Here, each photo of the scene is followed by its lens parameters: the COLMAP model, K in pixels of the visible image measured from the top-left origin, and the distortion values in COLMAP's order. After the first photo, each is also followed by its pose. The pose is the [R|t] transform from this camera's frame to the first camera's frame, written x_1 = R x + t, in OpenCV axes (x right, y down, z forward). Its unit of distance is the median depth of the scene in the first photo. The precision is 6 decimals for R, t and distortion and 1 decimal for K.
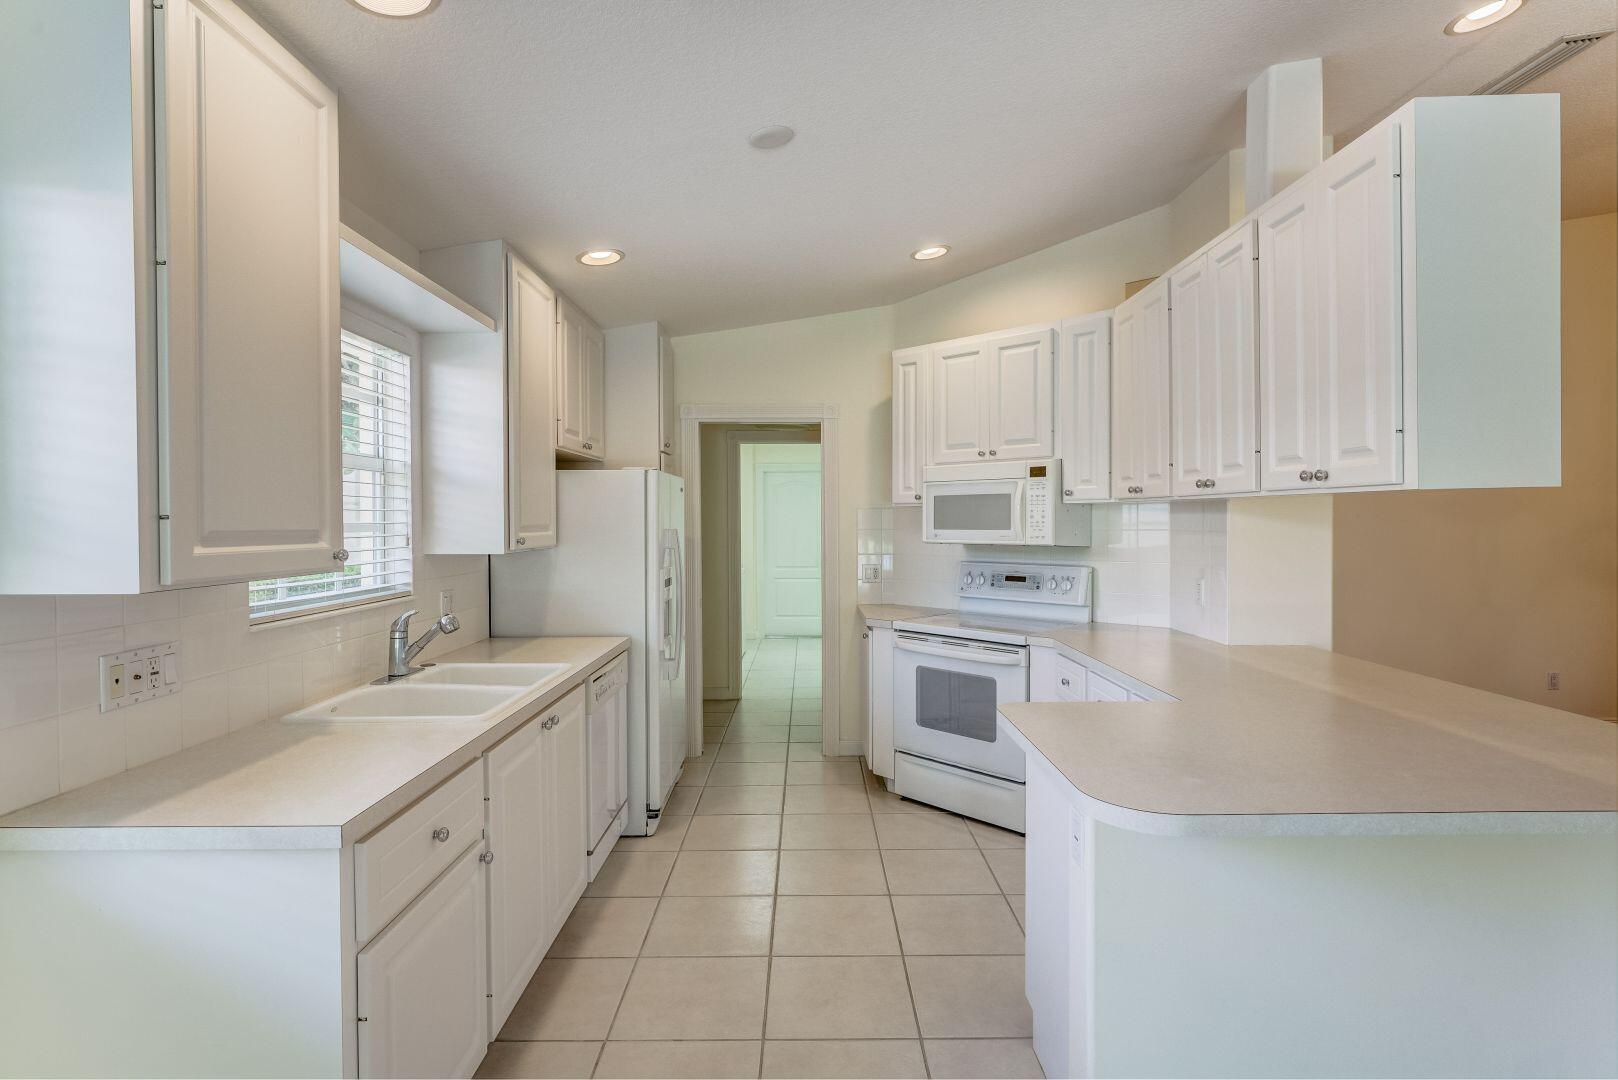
lens RADIAL K [[821.0, 0, 807.5], [0, 821.0, 534.2], [0, 0, 1]] dist [0.004642, 0.000577]
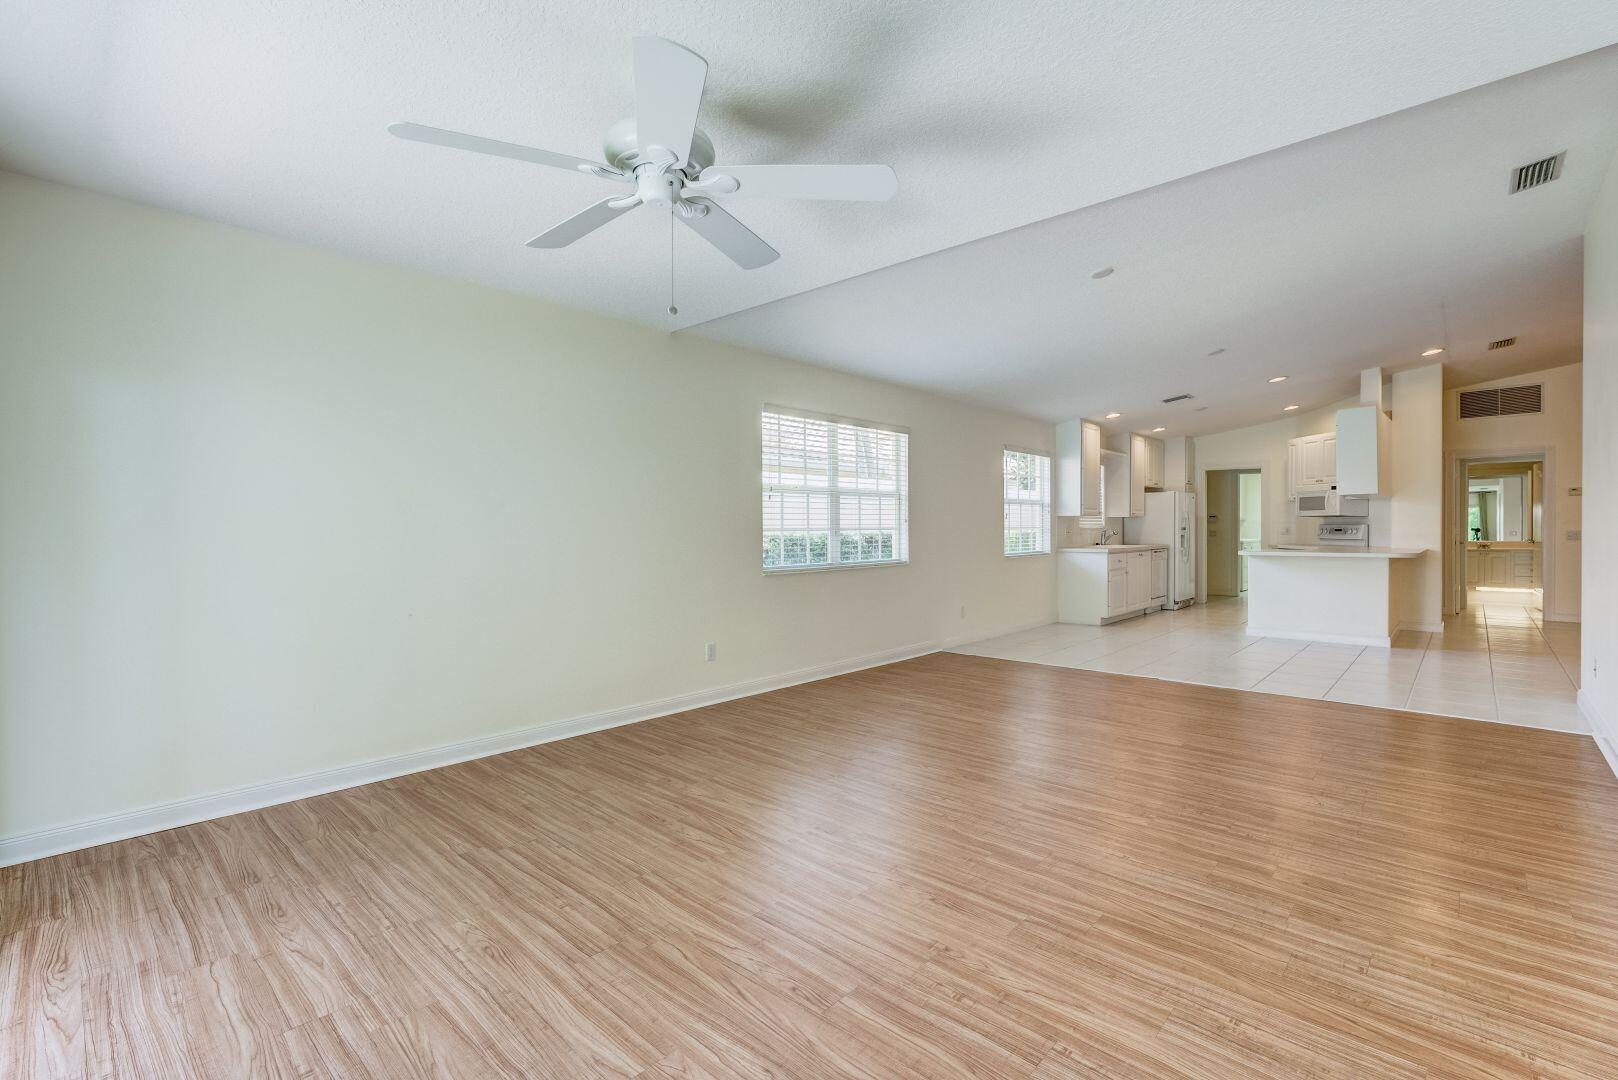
lens RADIAL K [[719.0, 0, 809.5], [0, 719.0, 537.6], [0, 0, 1]] dist [-0.010112, 0.002752]
pose [[0.735127, 0.010604, -0.677846, 0.606721], [-0.009996, 0.999939, 0.004802, 0.092366], [0.677856, 0.003245, 0.735188, -1.866279]]
